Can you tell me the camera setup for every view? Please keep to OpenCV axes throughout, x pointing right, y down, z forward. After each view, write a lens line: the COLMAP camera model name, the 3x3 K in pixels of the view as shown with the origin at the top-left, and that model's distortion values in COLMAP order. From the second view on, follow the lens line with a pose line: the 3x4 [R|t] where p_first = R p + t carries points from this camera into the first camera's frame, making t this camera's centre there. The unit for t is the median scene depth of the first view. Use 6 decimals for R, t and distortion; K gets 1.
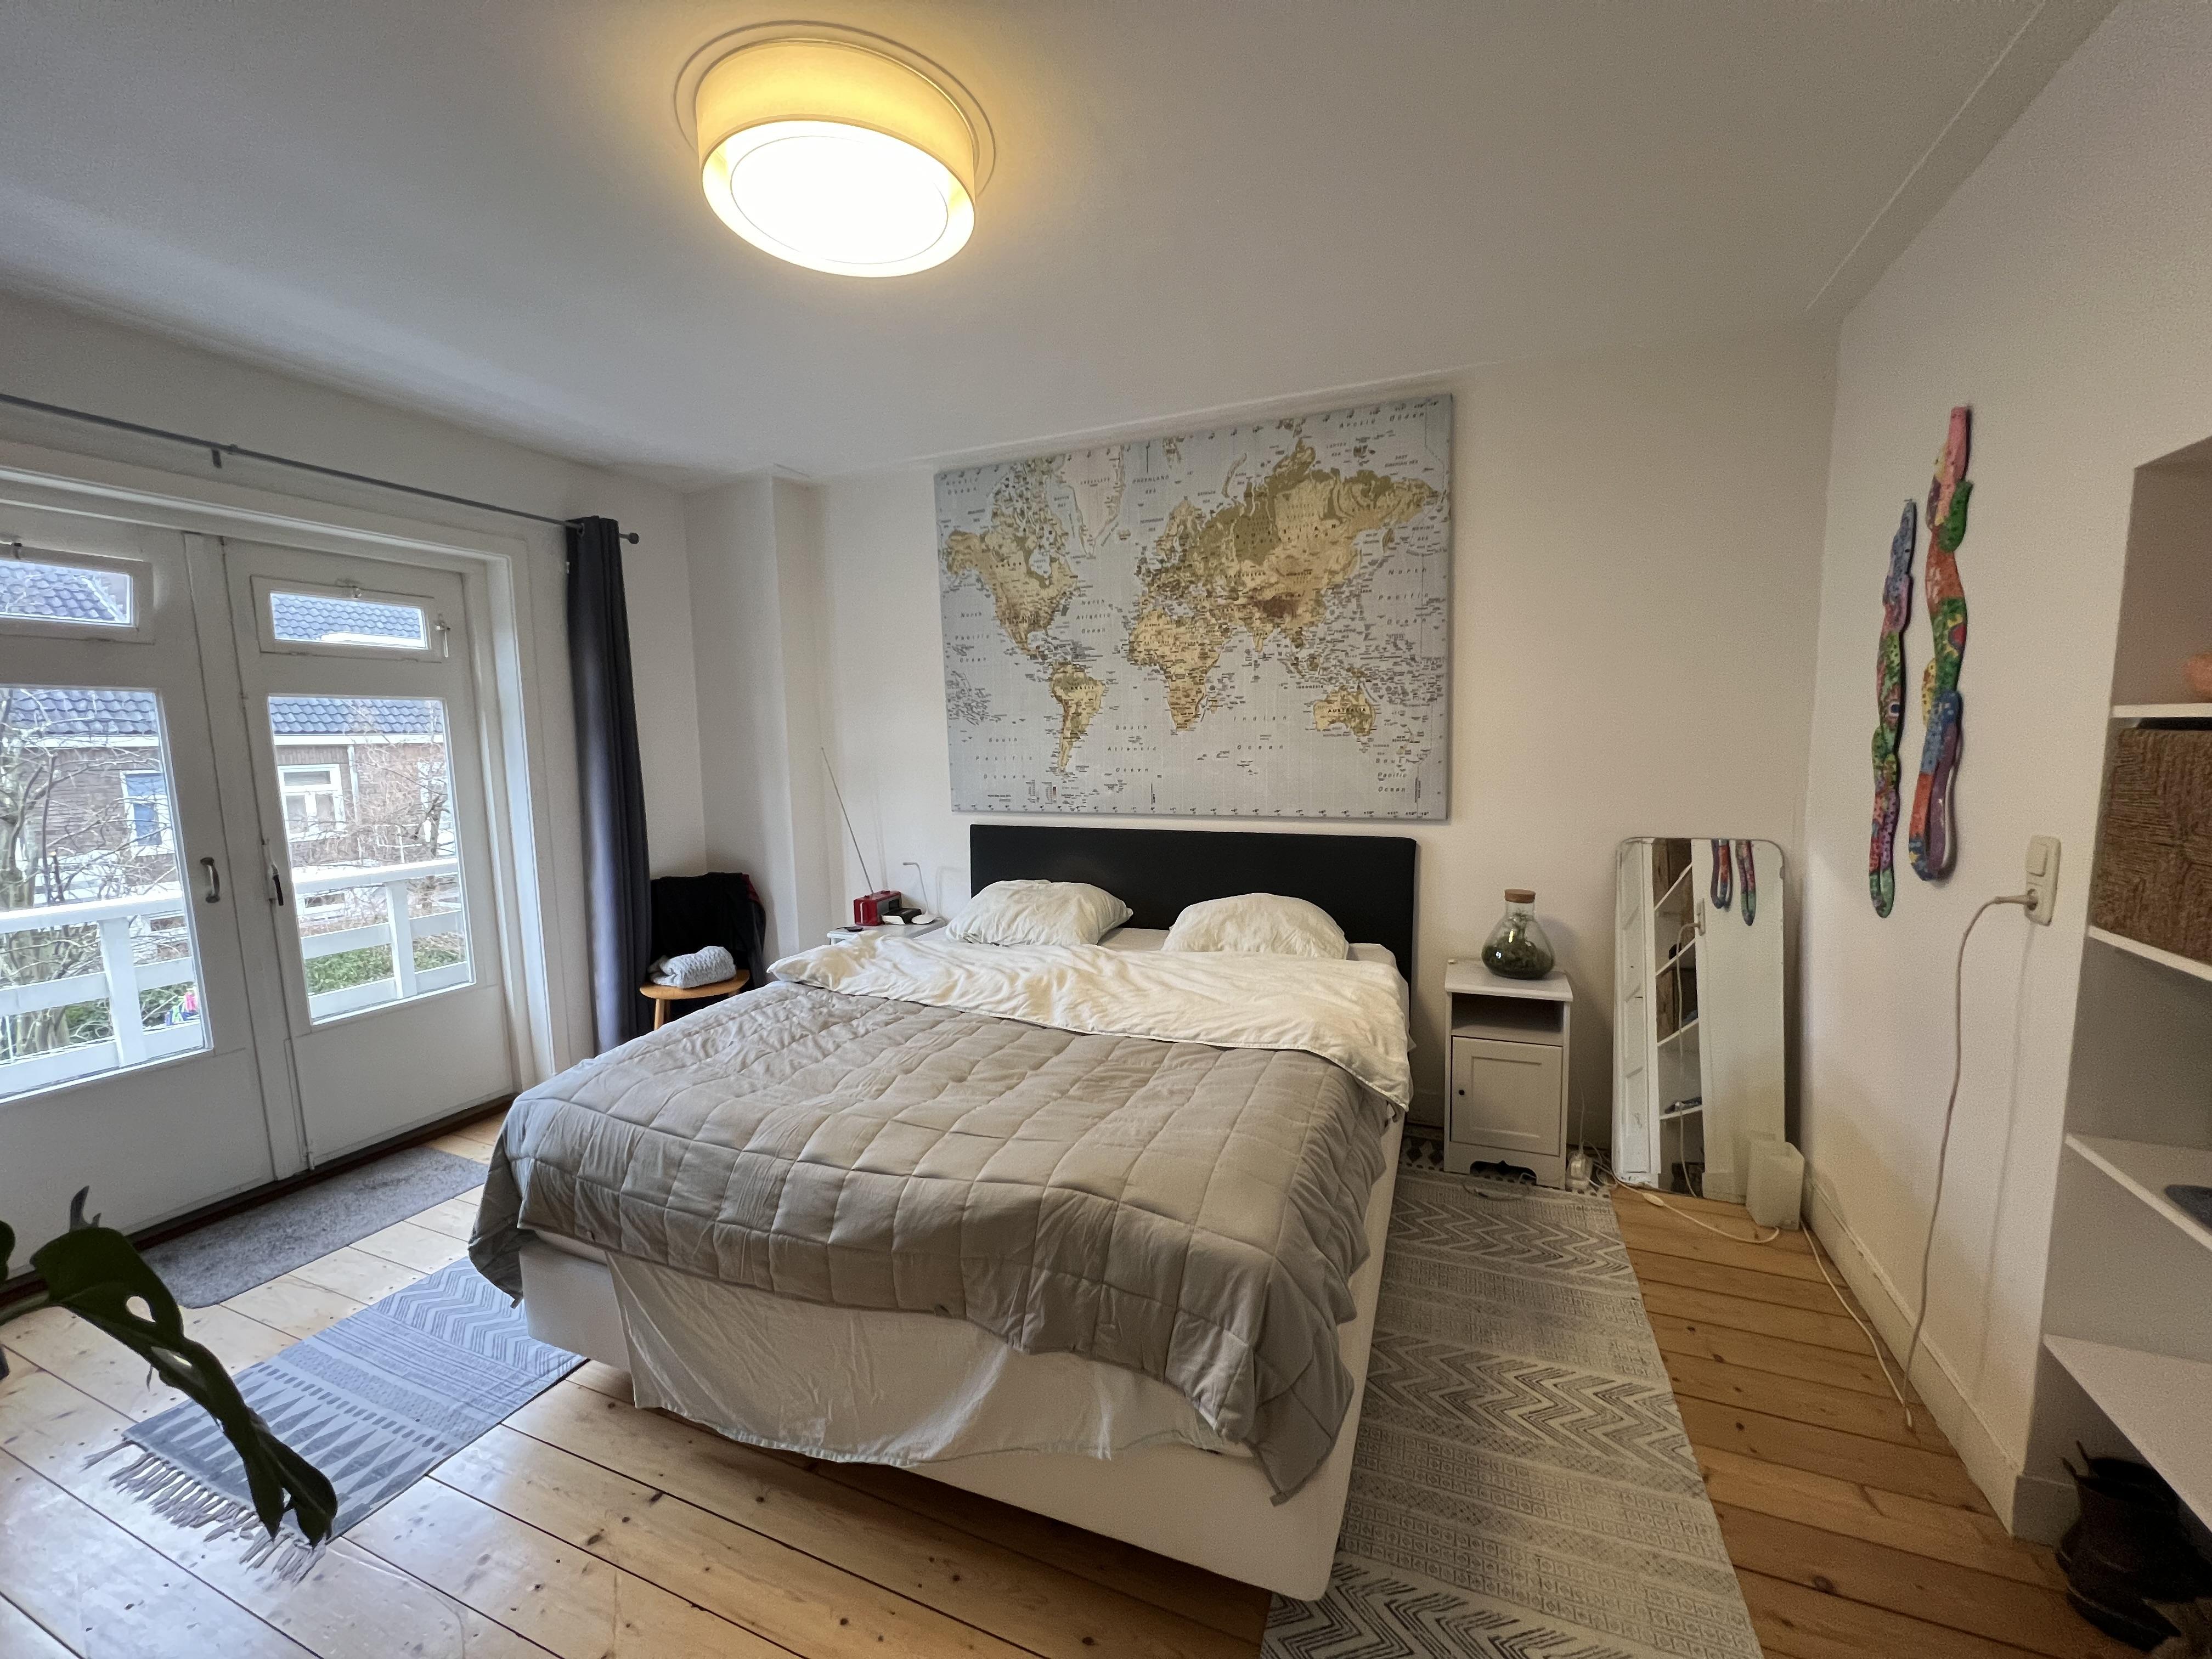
lens RADIAL K [[881.1, 0, 1103.5], [0, 881.1, 838.0], [0, 0, 1]] dist [-0.000641, -0.000026]
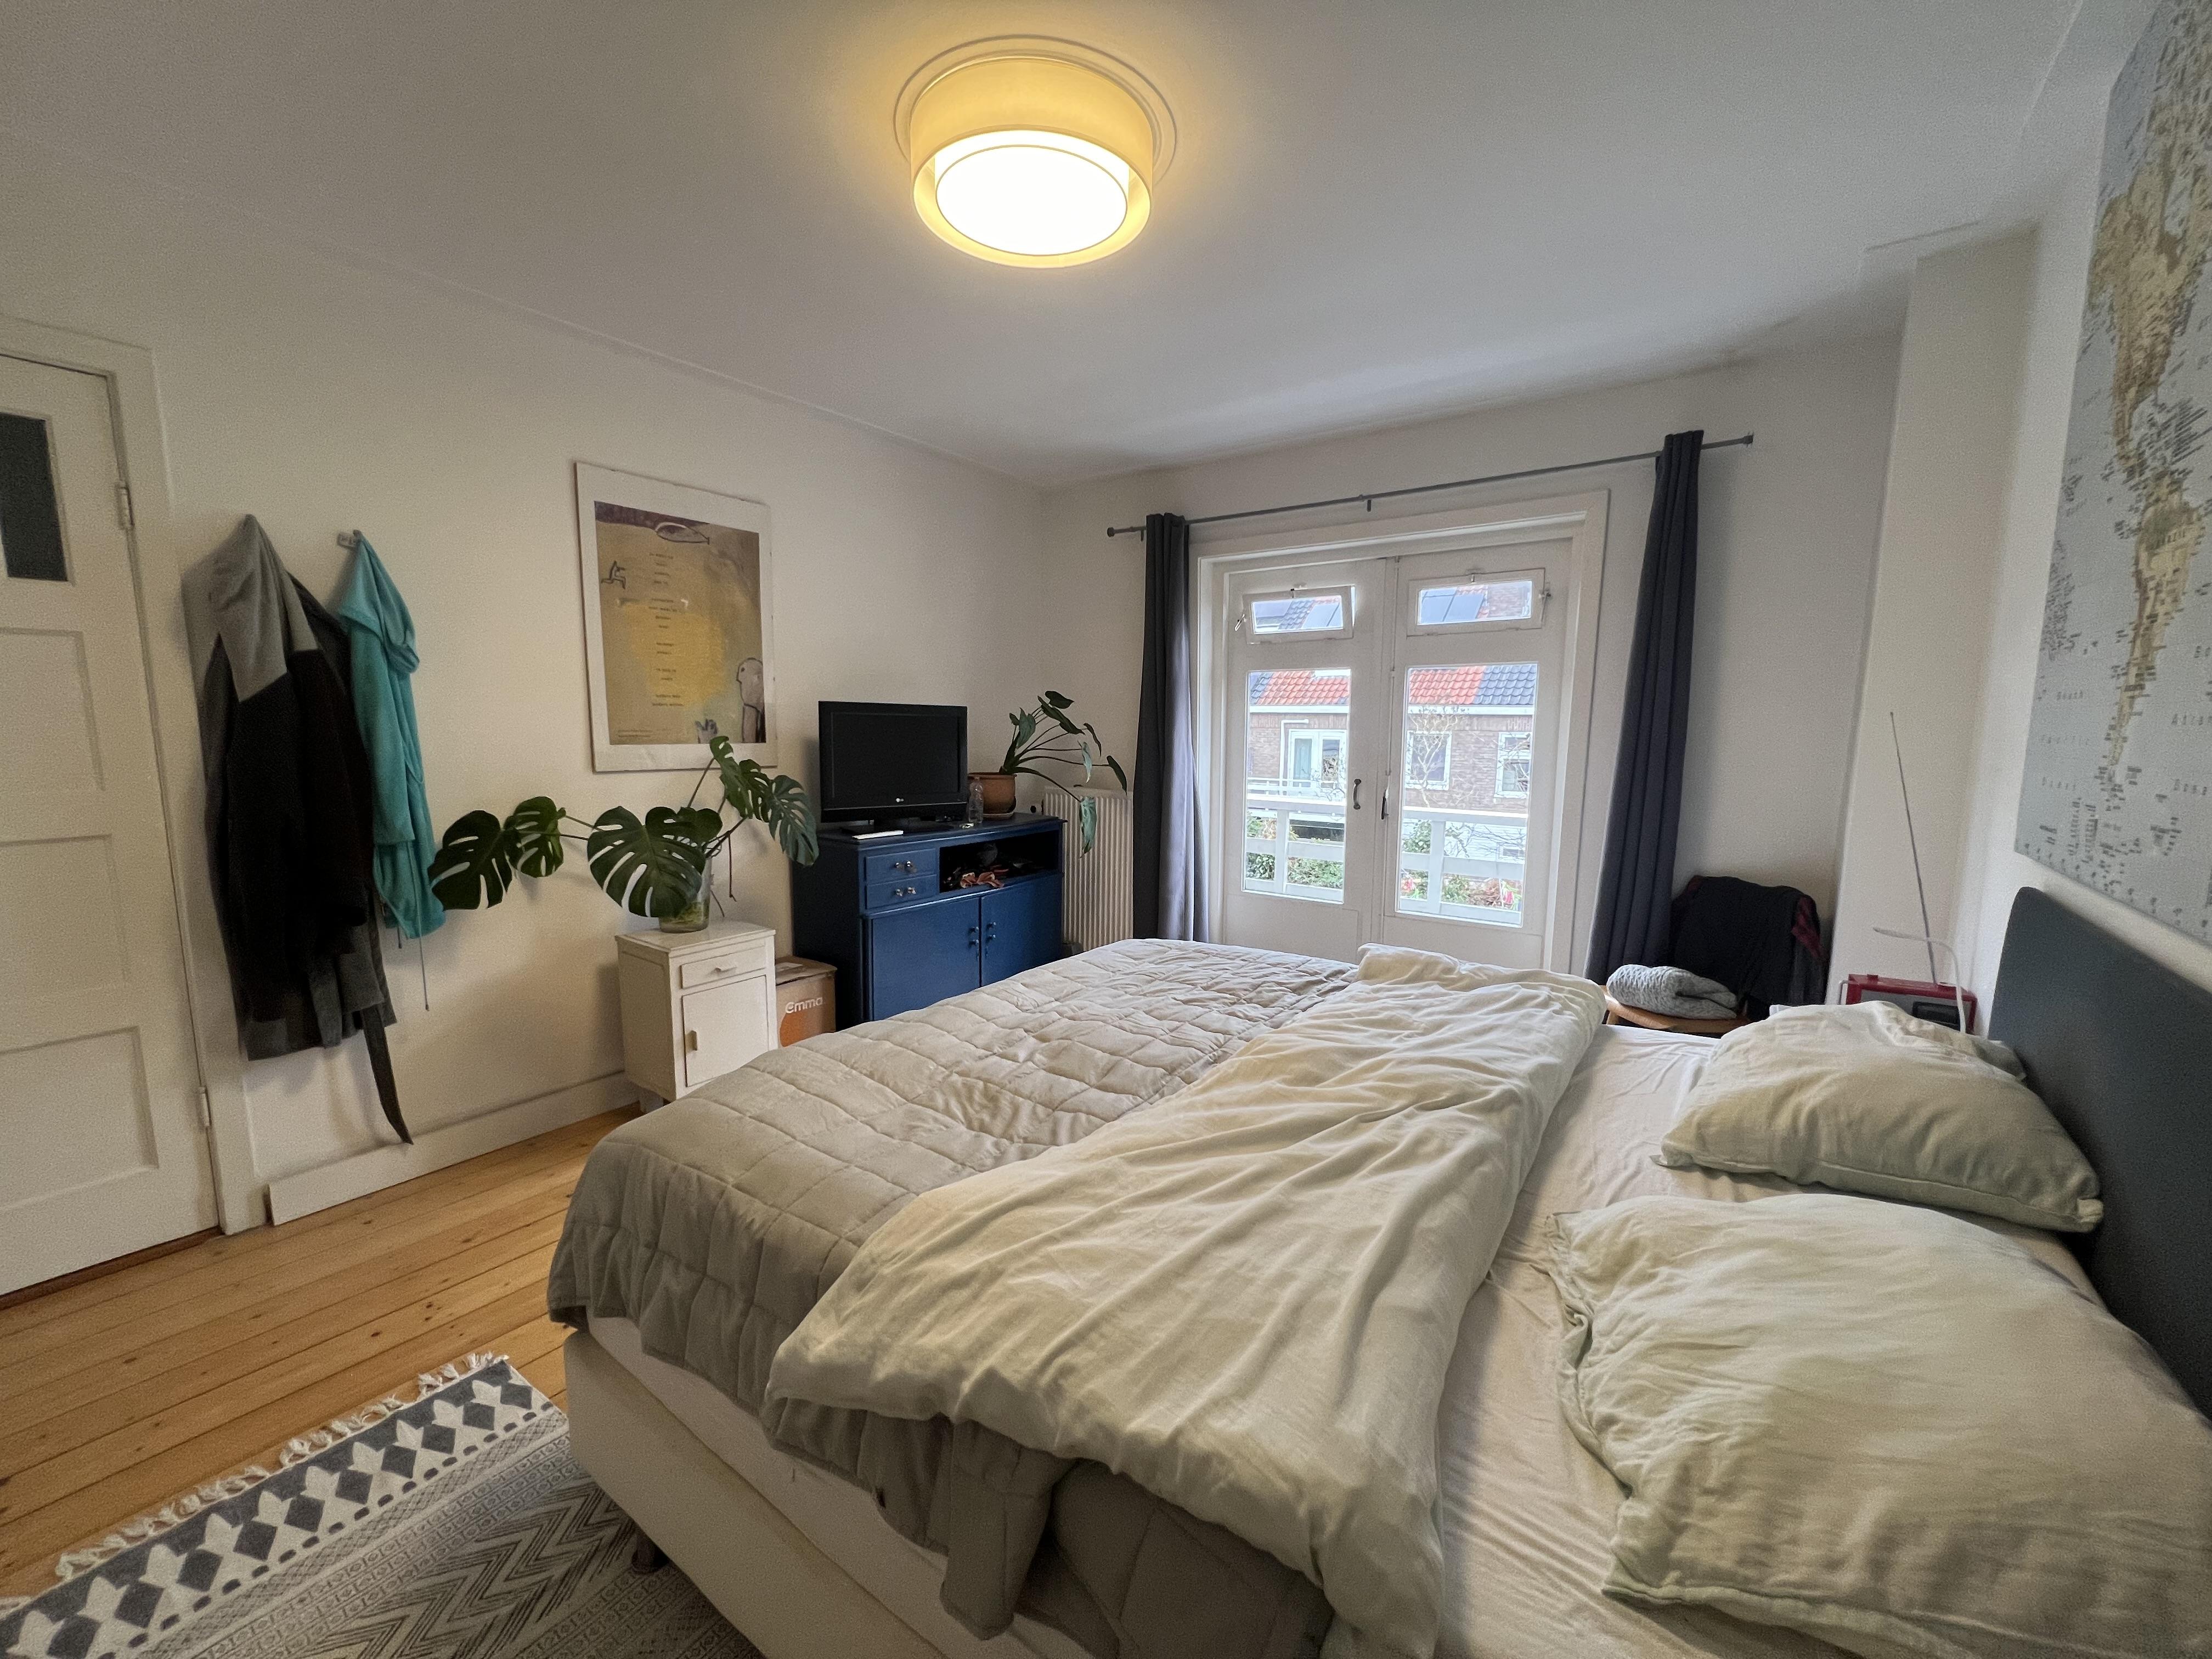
lens RADIAL K [[881.1, 0, 1104.1], [0, 881.1, 838.7], [0, 0, 1]] dist [-0.000641, -0.000026]
pose [[-0.227569, 0.146709, -0.962647, 0.467435], [-0.111355, 0.978179, 0.175400, -0.080156], [0.967374, 0.147111, -0.206267, 0.777684]]
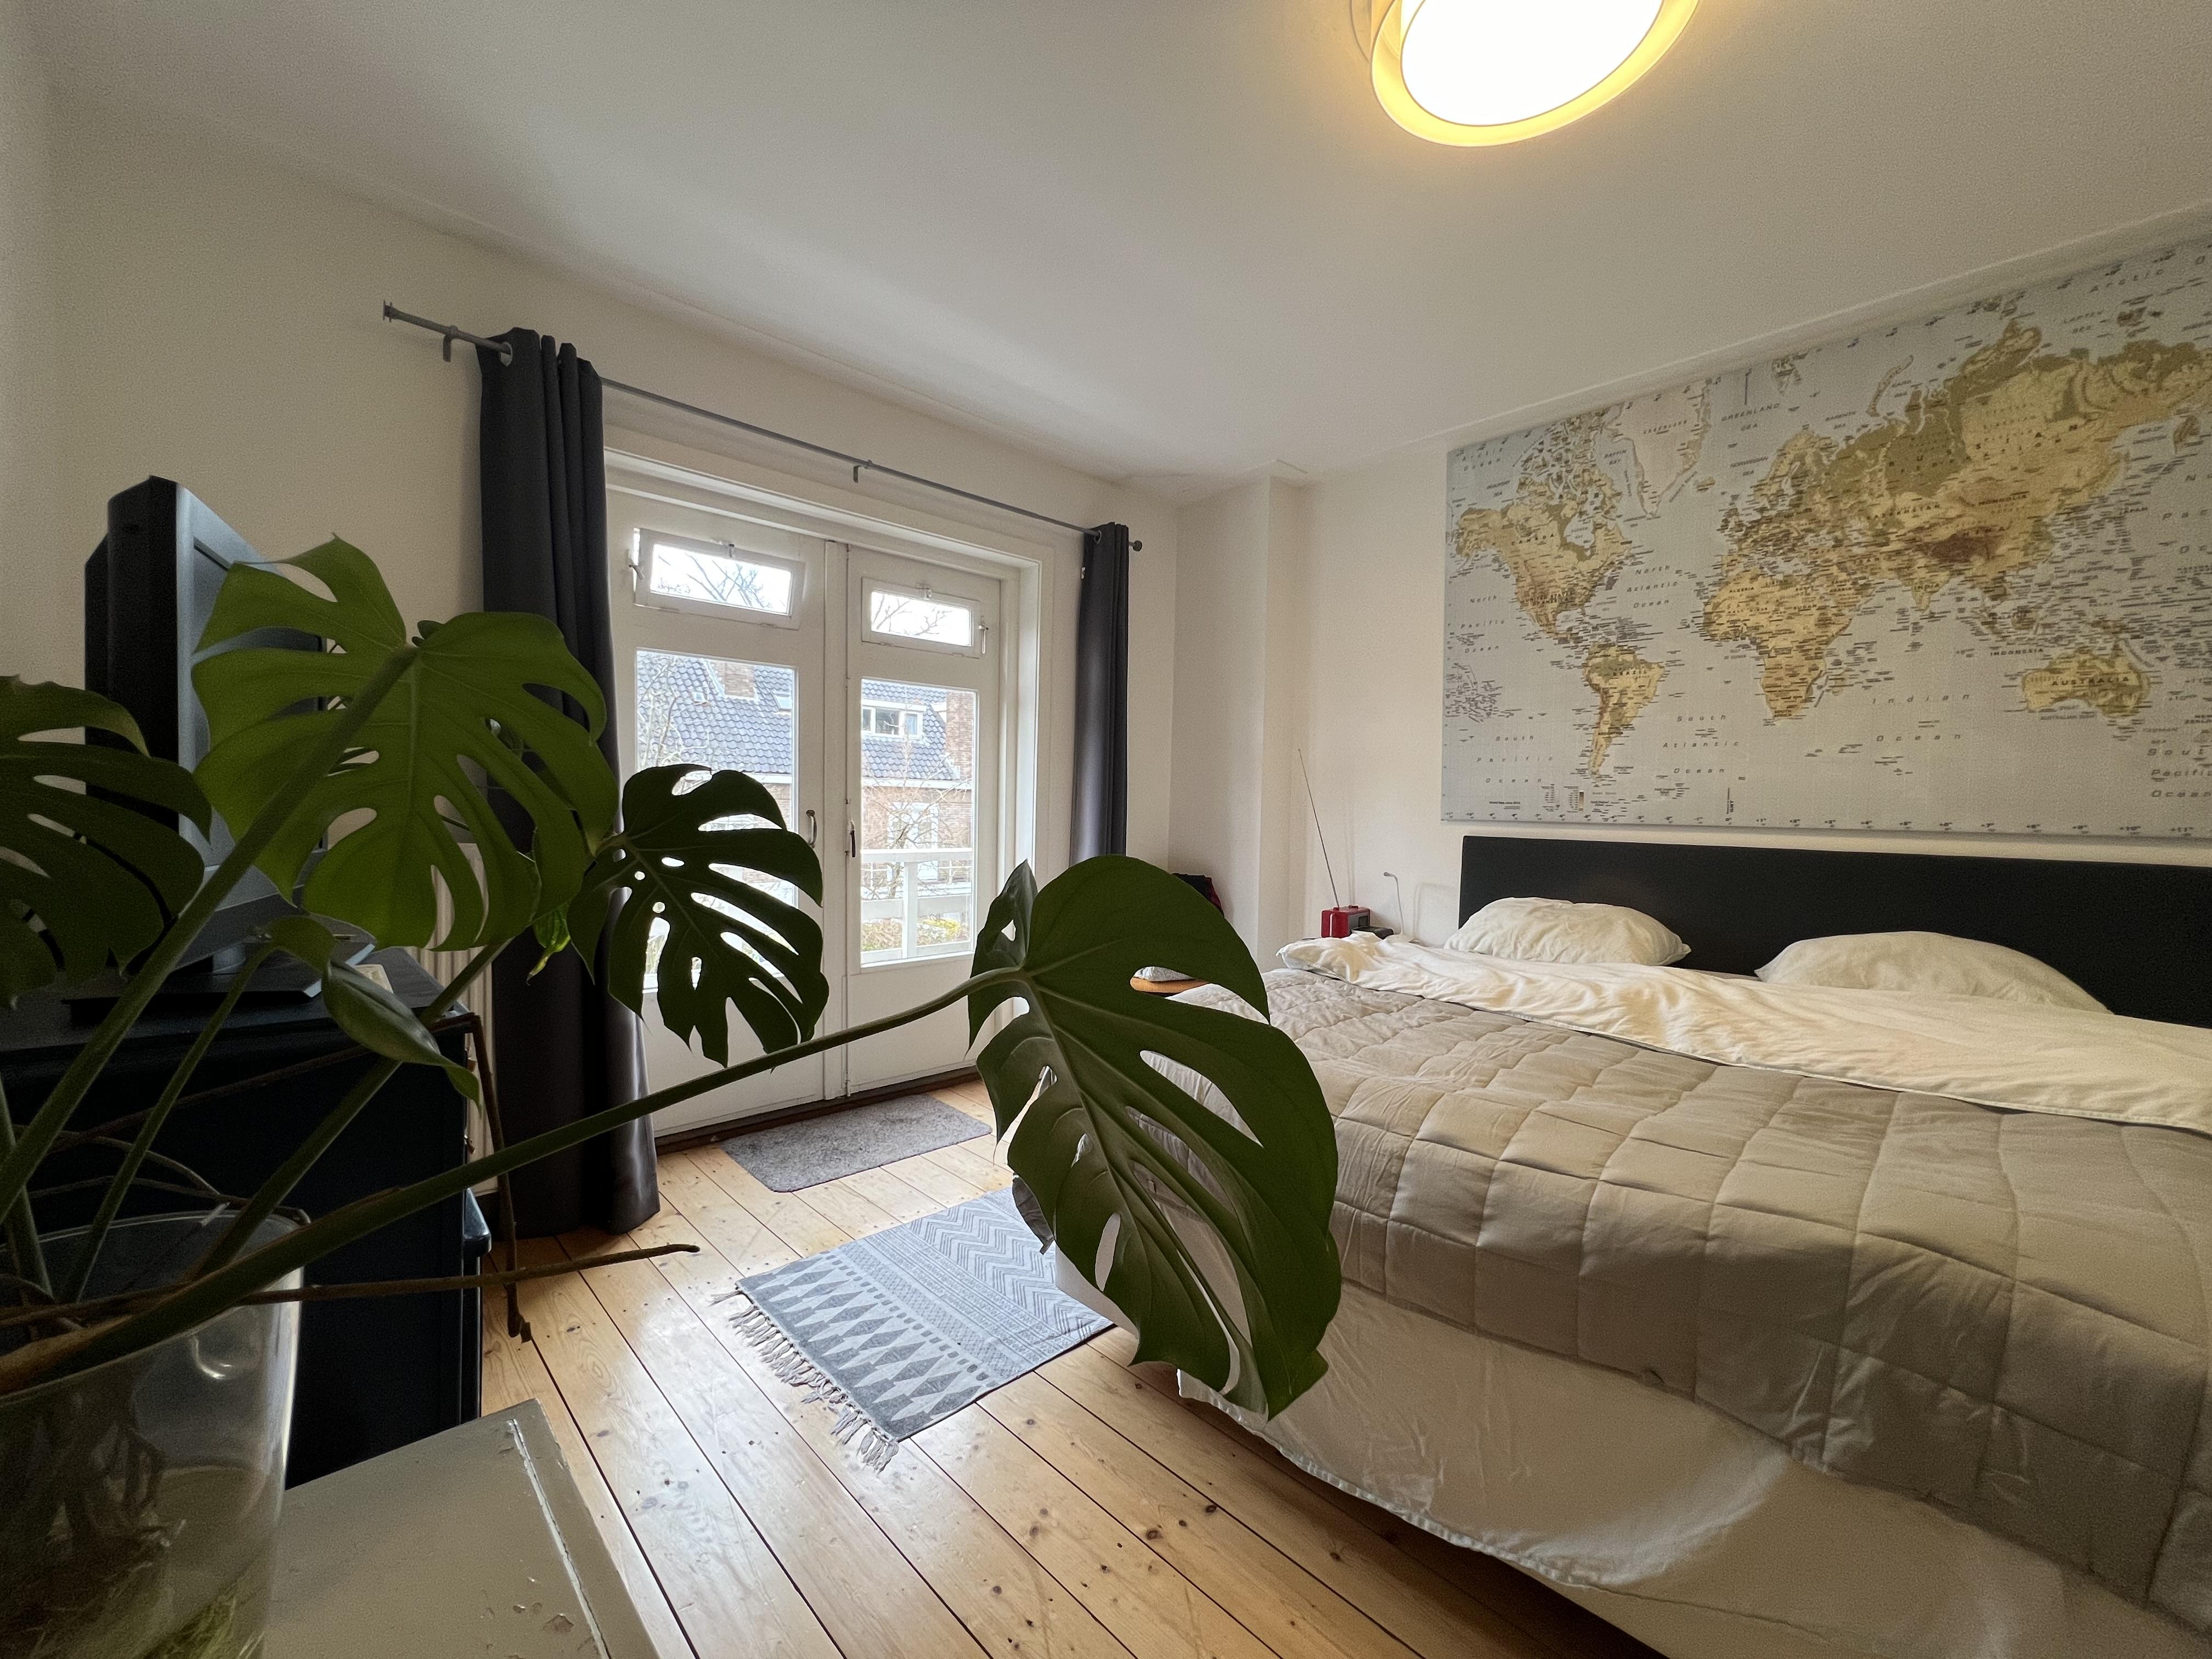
lens RADIAL K [[884.7, 0, 1106.7], [0, 884.7, 837.7], [0, 0, 1]] dist [-0.000808, 0.000137]
pose [[0.917430, 0.050235, -0.394713, -0.158485], [-0.080995, 0.994806, -0.061648, 0.086040], [0.389566, 0.088527, 0.916734, 0.060547]]
